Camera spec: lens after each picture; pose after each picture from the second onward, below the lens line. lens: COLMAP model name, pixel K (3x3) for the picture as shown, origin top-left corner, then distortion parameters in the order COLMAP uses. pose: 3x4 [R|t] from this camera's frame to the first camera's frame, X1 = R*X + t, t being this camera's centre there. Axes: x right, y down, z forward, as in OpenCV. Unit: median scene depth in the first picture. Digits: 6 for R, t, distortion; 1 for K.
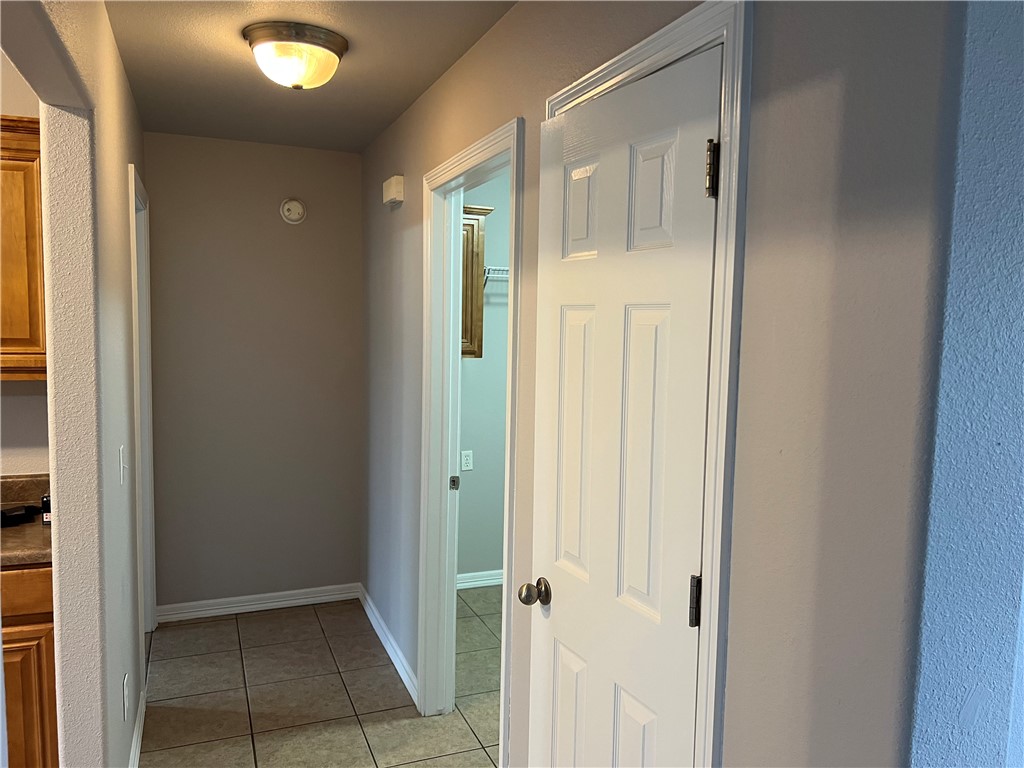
lens RADIAL K [[763.5, 0, 507.0], [0, 763.5, 387.2], [0, 0, 1]] dist [0.056192, -0.062795]
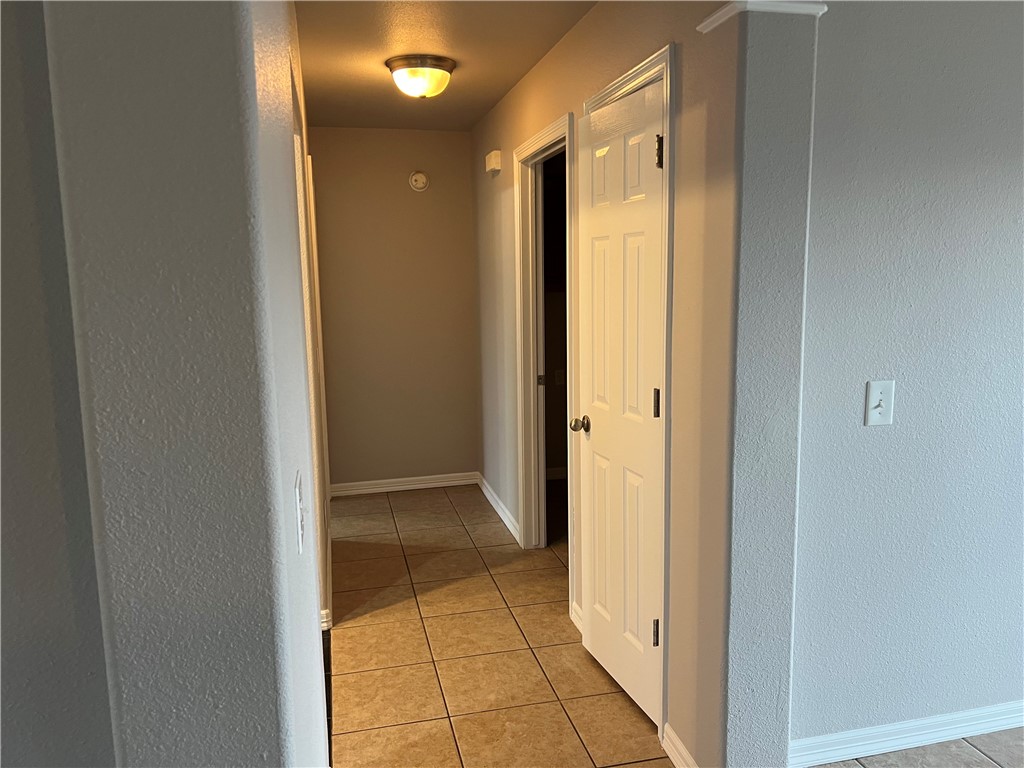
lens RADIAL K [[763.5, 0, 516.4], [0, 763.5, 385.6], [0, 0, 1]] dist [0.056192, -0.062795]
pose [[0.989468, -0.015750, -0.143893, 0.079306], [0.023581, 0.998322, 0.052882, 0.061715], [0.142819, -0.055719, 0.988179, -0.336341]]
